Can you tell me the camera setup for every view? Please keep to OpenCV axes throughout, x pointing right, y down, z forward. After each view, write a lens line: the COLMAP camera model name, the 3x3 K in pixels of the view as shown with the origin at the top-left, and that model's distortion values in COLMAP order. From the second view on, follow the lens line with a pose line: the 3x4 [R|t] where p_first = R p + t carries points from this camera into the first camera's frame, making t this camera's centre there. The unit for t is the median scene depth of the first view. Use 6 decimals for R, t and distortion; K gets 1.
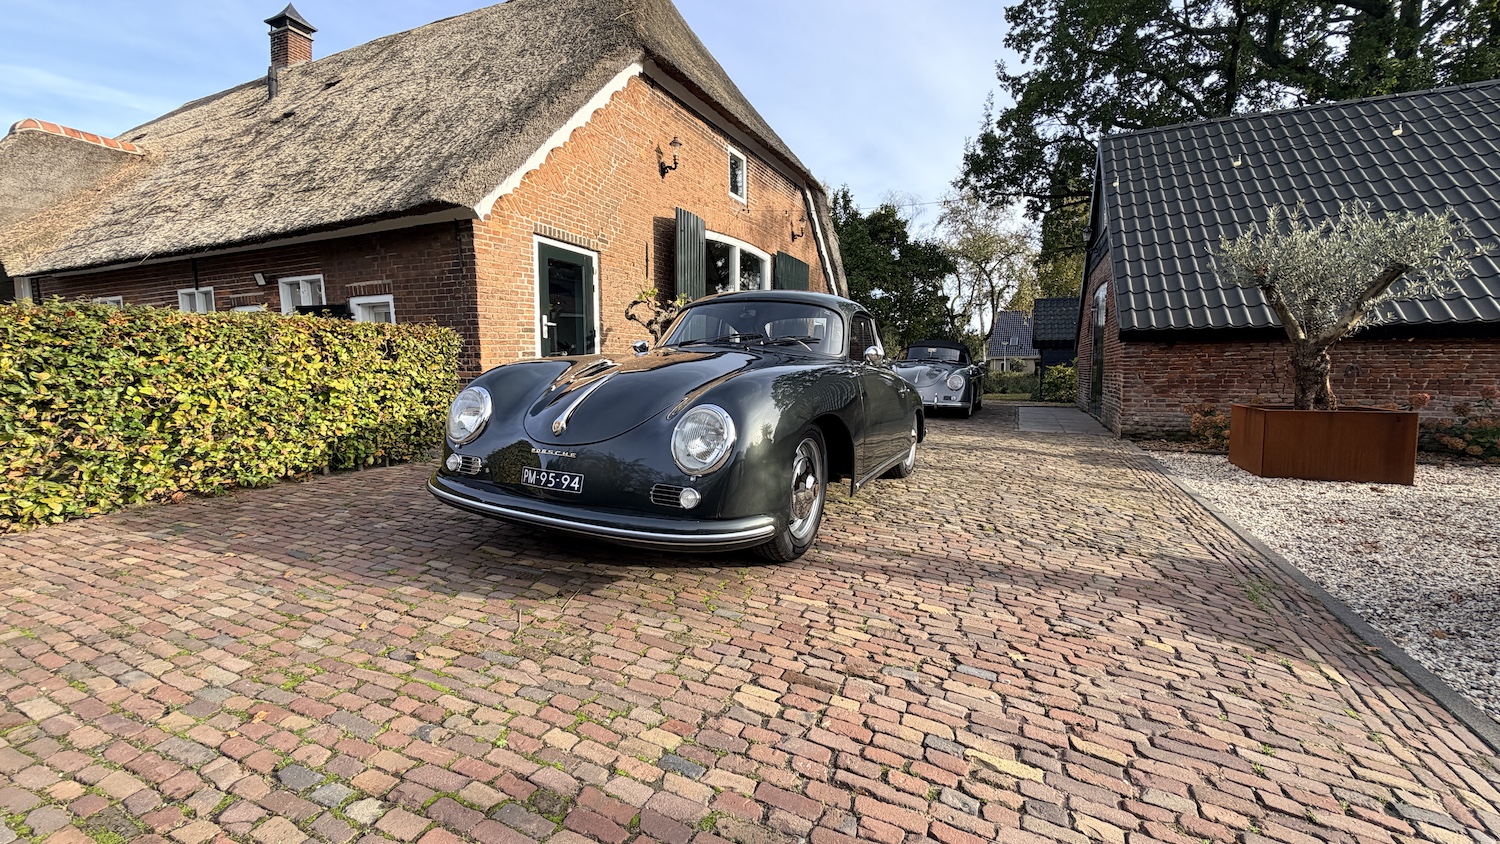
lens RADIAL K [[593.3, 0, 755.0], [0, 593.3, 417.7], [0, 0, 1]] dist [0.010959, 0.000109]
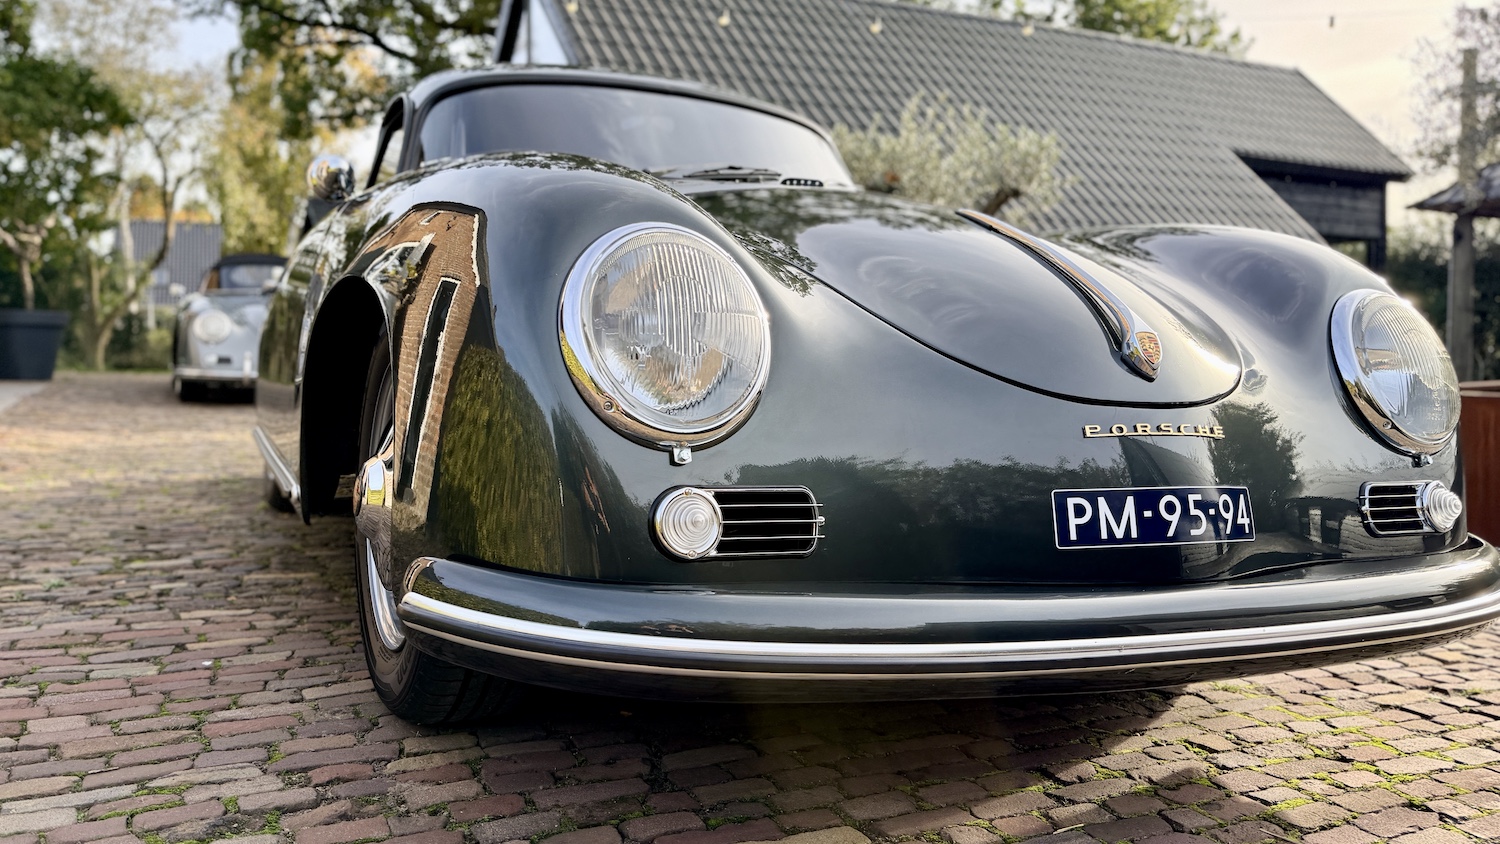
lens RADIAL K [[1099.3, 0, 697.2], [0, 1099.3, 366.7], [0, 0, 1]] dist [-0.003286, -0.002808]
pose [[0.643676, -0.013083, 0.765186, -0.657645], [0.050729, 0.998384, -0.025603, 0.025198], [-0.763615, 0.055297, 0.643300, 0.582766]]
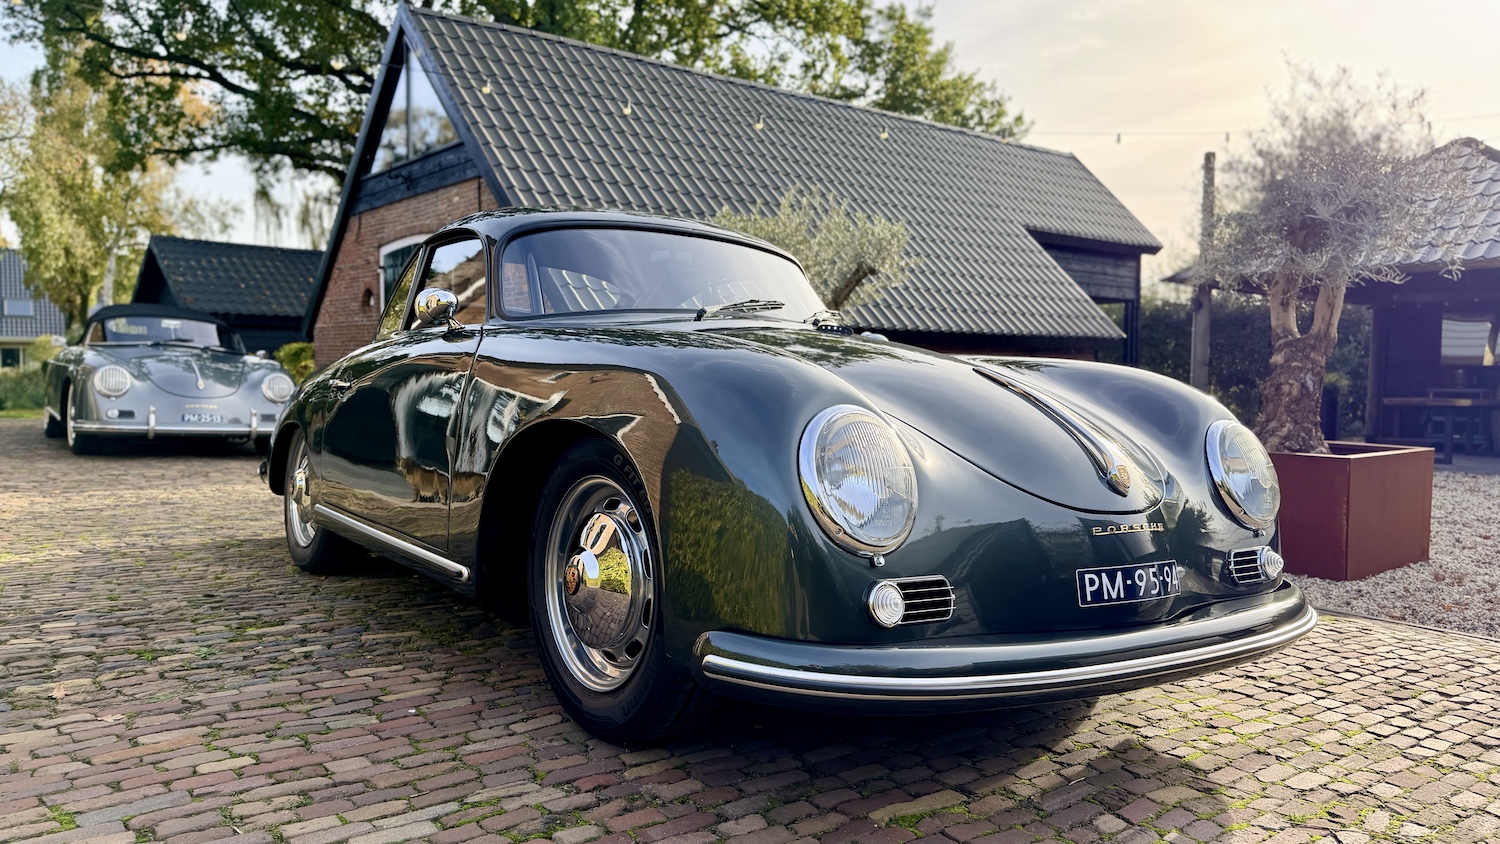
lens RADIAL K [[1021.3, 0, 745.4], [0, 1021.3, 427.9], [0, 0, 1]] dist [0.029280, -0.042897]
pose [[0.474997, -0.038328, 0.879153, -0.870282], [0.056218, 0.998332, 0.013150, -0.031915], [-0.878190, 0.043178, 0.476359, 0.623734]]
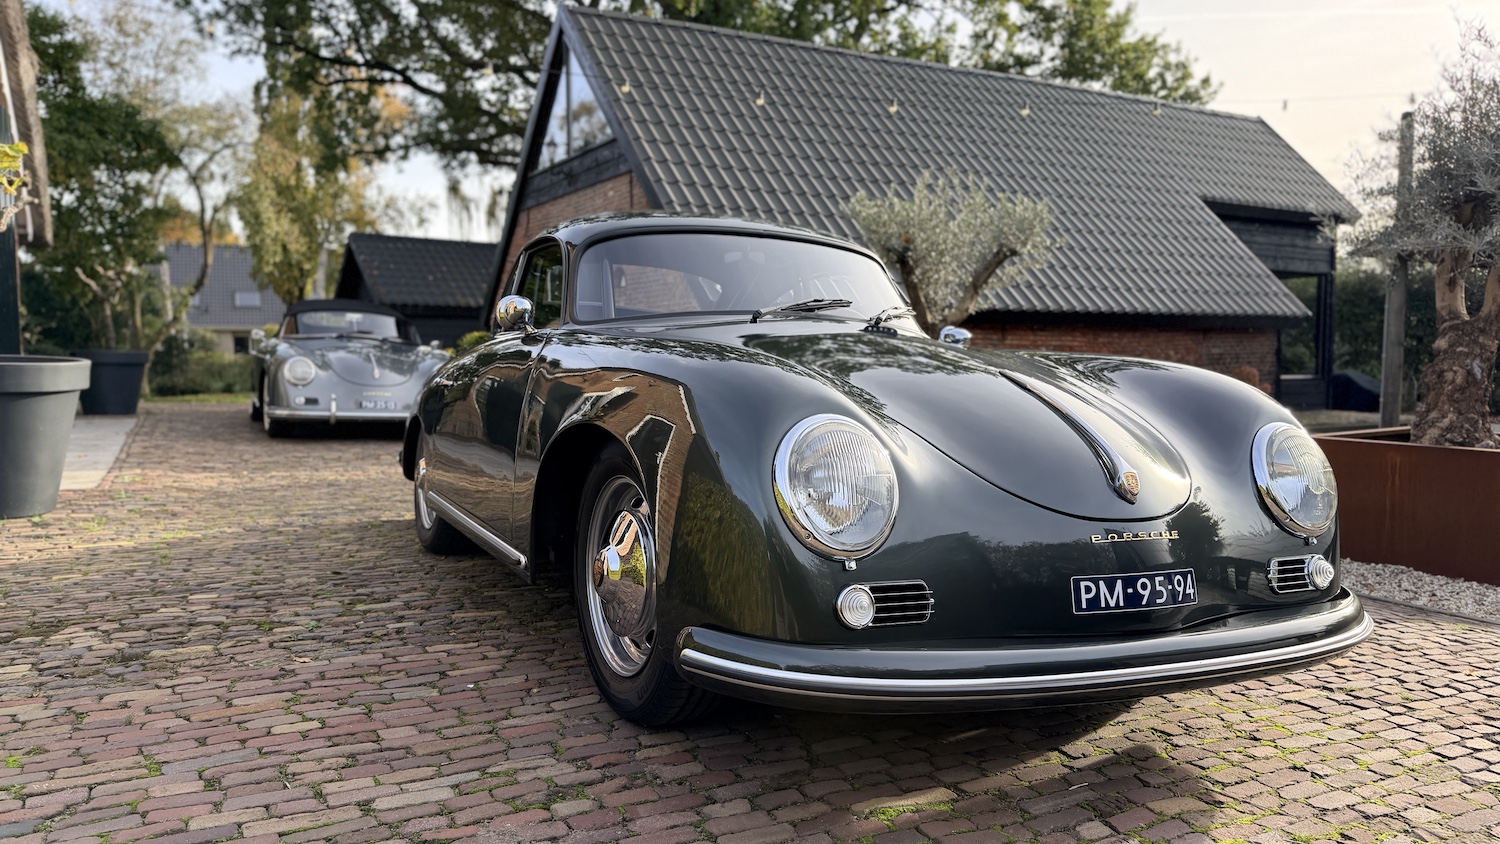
lens RADIAL K [[1021.3, 0, 749.4], [0, 1021.3, 433.3], [0, 0, 1]] dist [0.029280, -0.042897]
pose [[0.611625, -0.056862, 0.789102, -0.840475], [0.057107, 0.997985, 0.027651, -0.041211], [-0.789084, 0.028151, 0.613640, 0.526164]]
